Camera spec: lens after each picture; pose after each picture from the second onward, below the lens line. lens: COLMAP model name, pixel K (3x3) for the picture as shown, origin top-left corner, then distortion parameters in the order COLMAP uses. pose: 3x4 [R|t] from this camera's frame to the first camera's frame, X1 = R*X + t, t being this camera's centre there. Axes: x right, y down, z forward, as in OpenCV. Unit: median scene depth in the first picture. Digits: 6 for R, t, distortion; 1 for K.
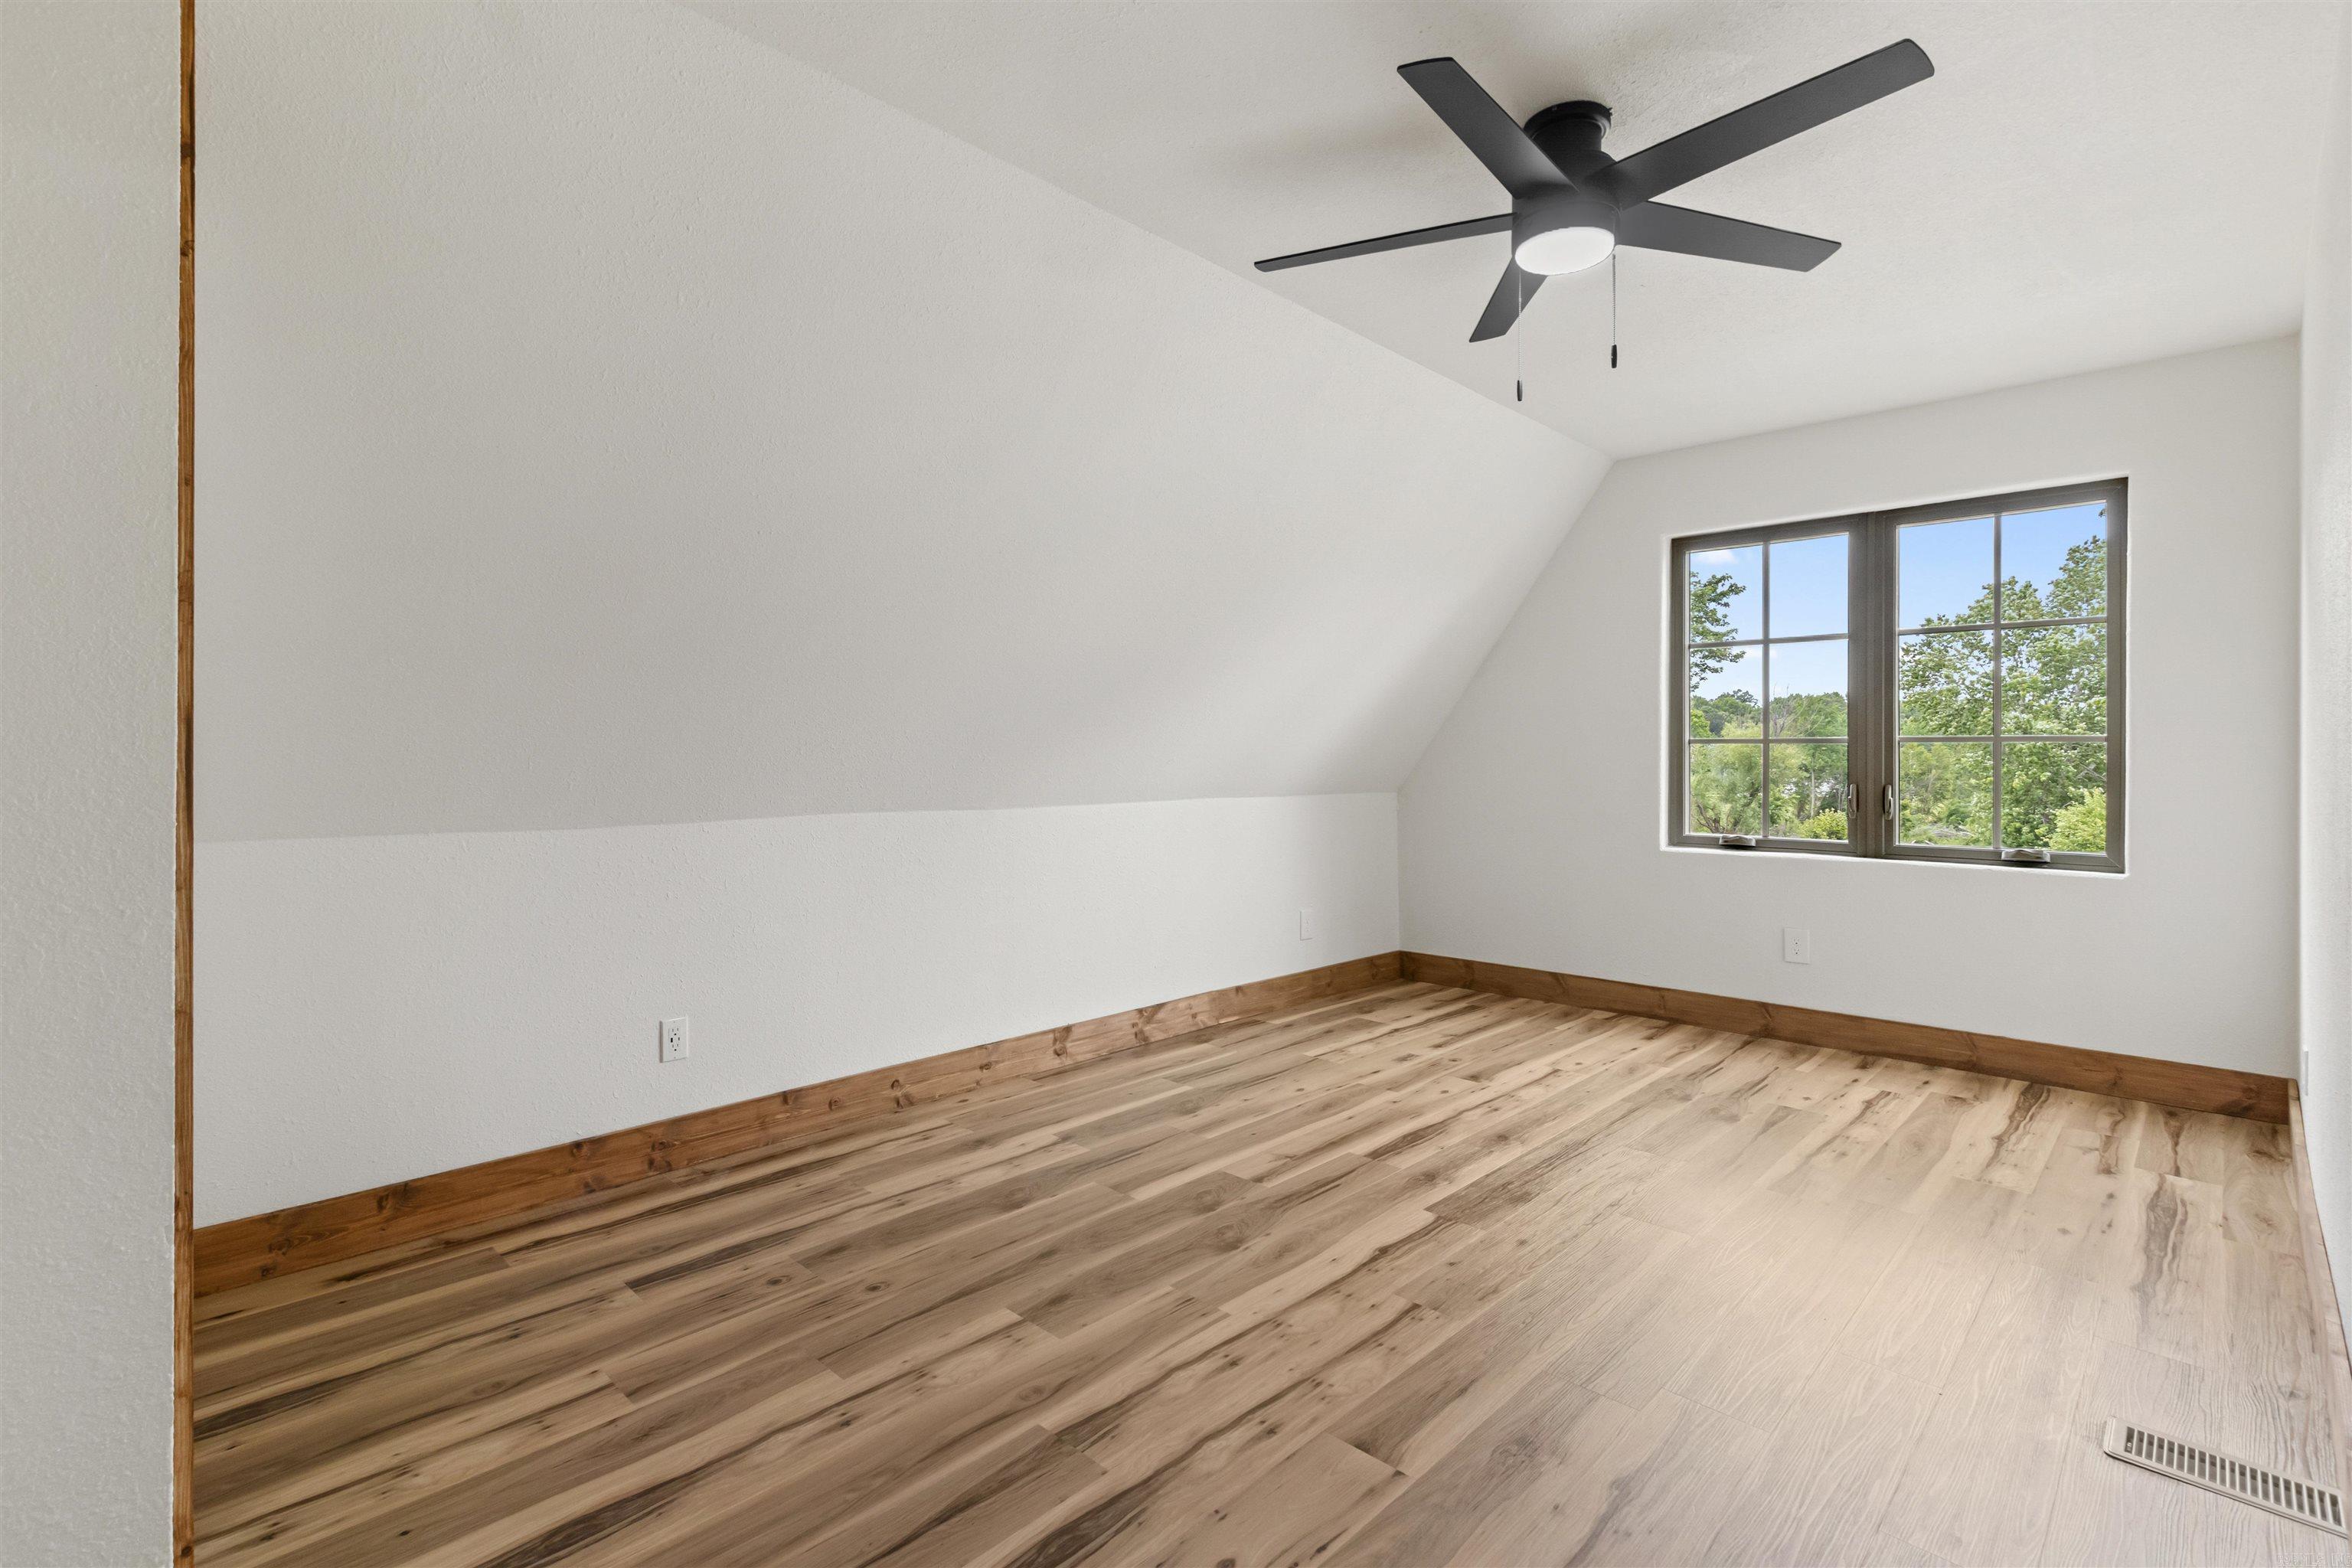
lens RADIAL K [[1082.0, 0, 1171.8], [0, 1082.0, 758.5], [0, 0, 1]] dist [-0.000073, 0.000551]
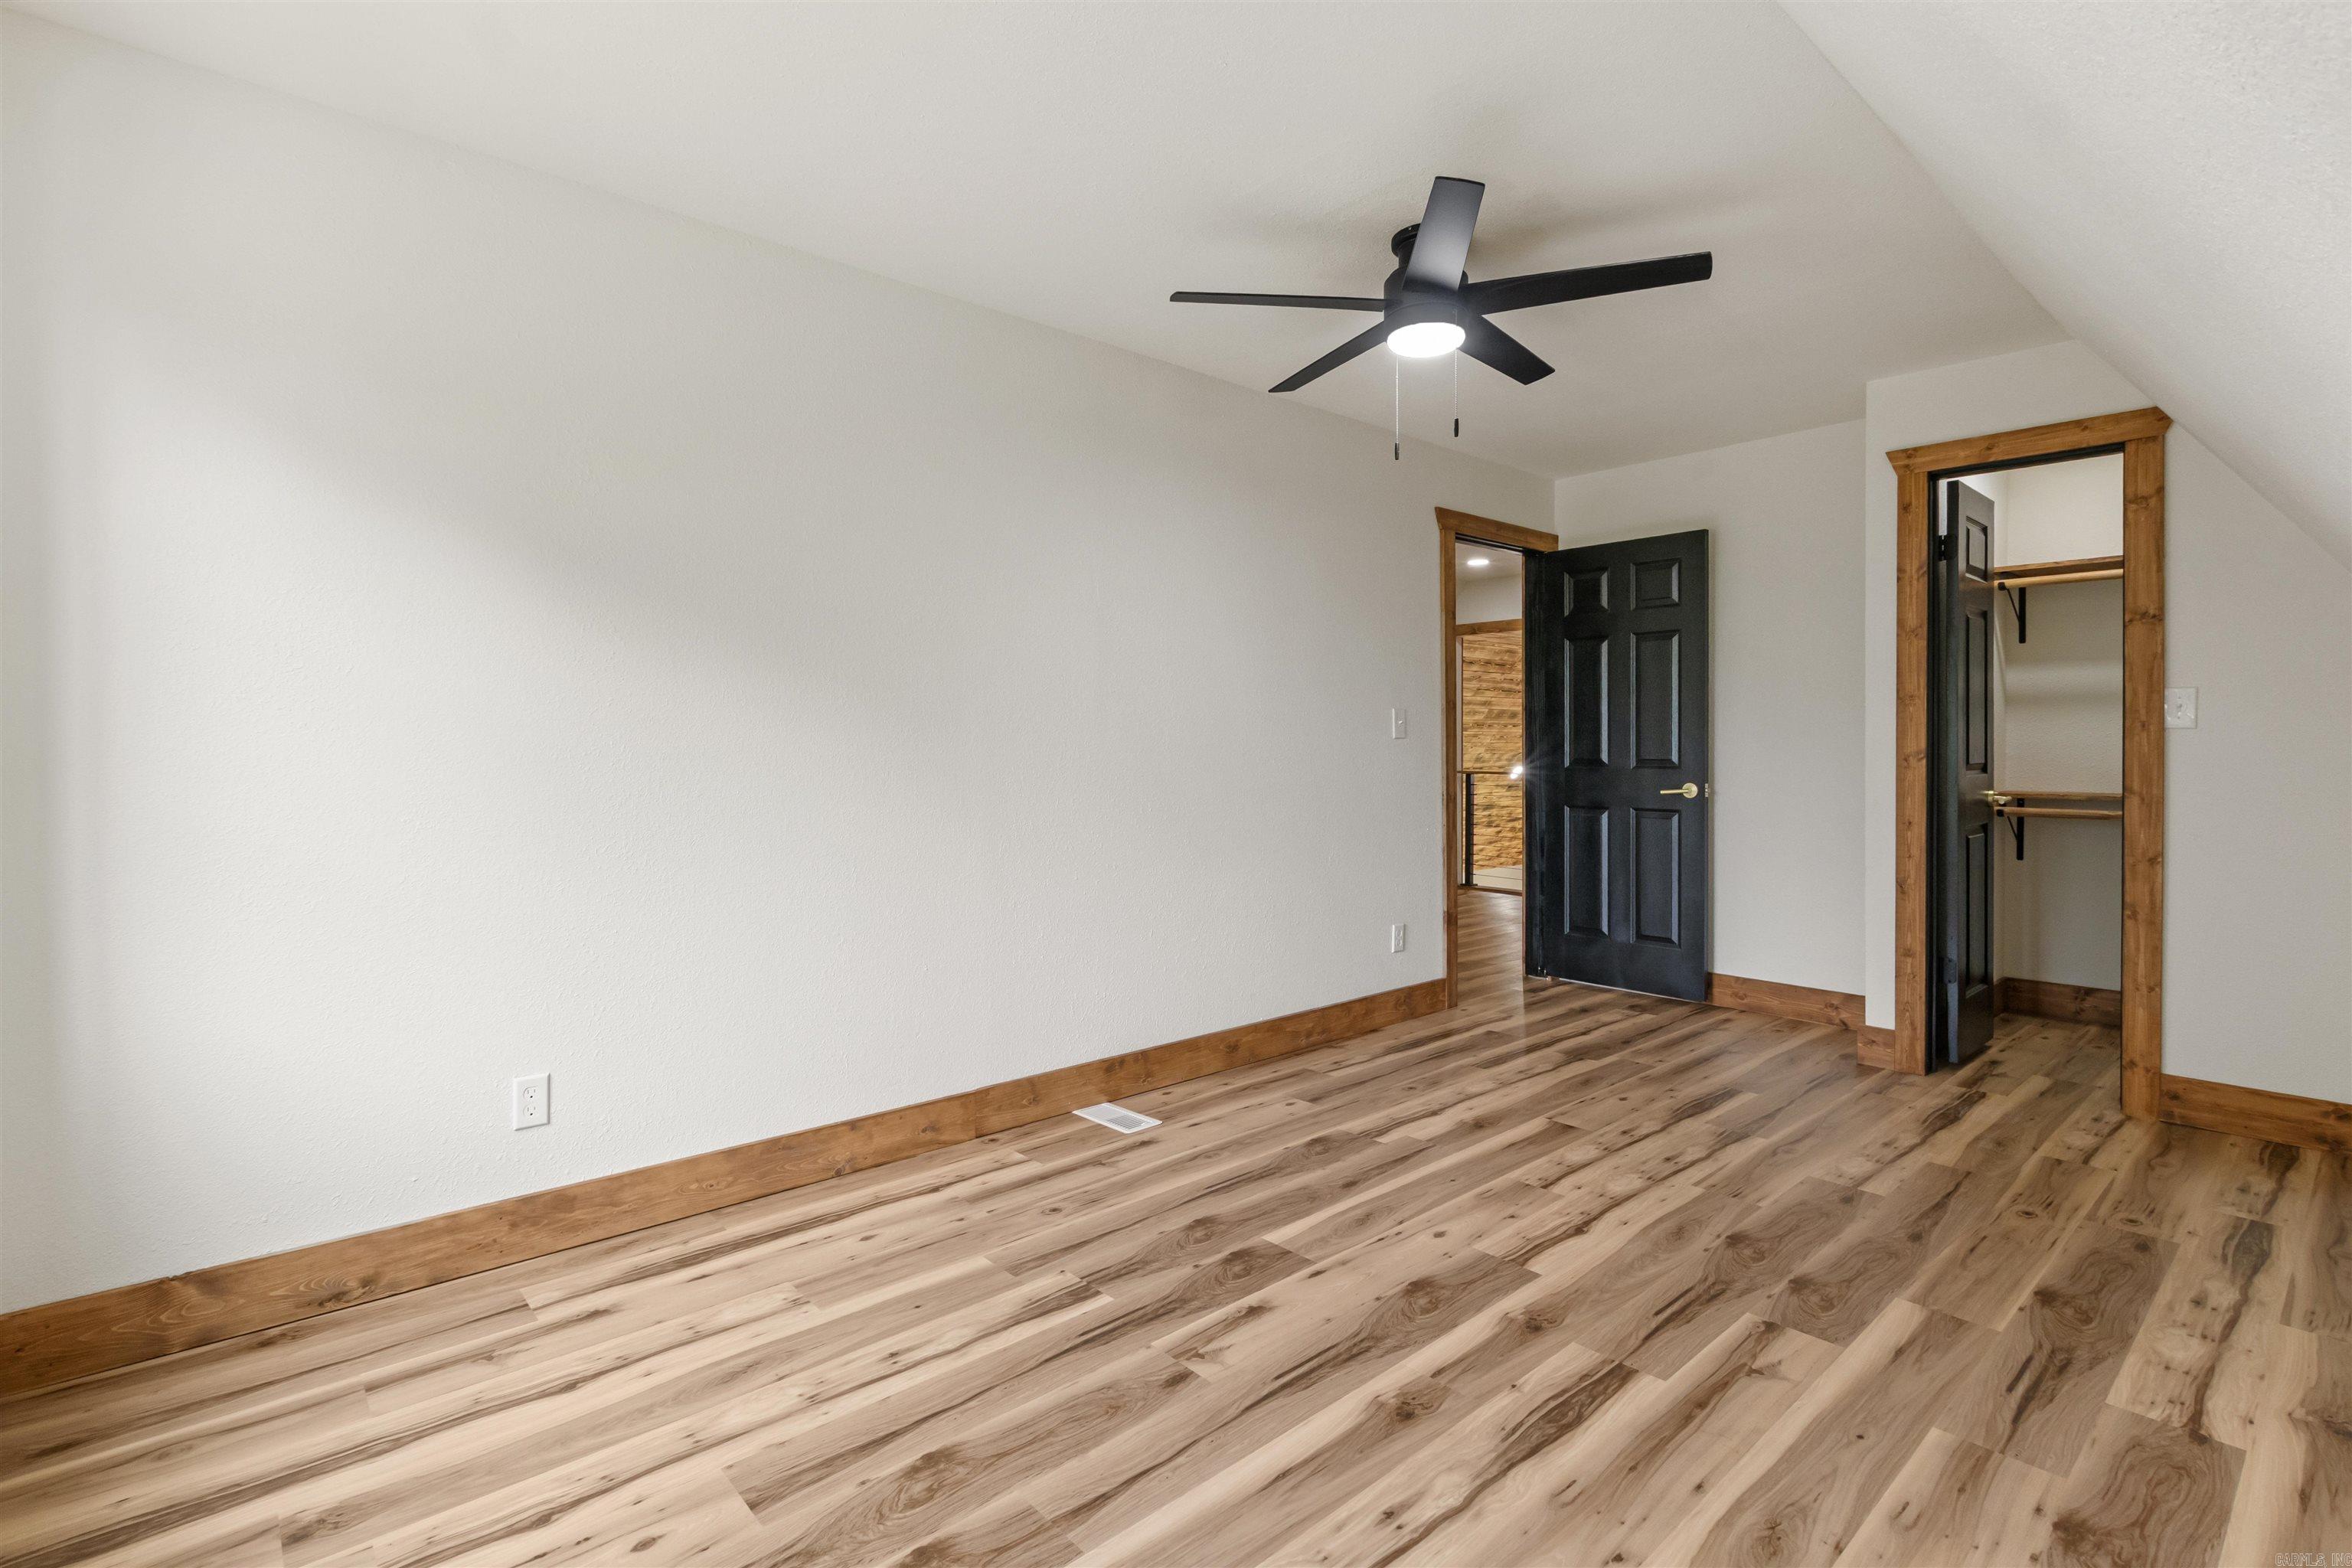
lens RADIAL K [[1082.0, 0, 1171.8], [0, 1082.0, 758.5], [0, 0, 1]] dist [-0.000073, 0.000551]
pose [[-0.996295, -0.001481, 0.085991, 0.473825], [-0.000092, 0.999869, 0.016157, -0.011539], [-0.086004, 0.016089, -0.996165, 1.967091]]
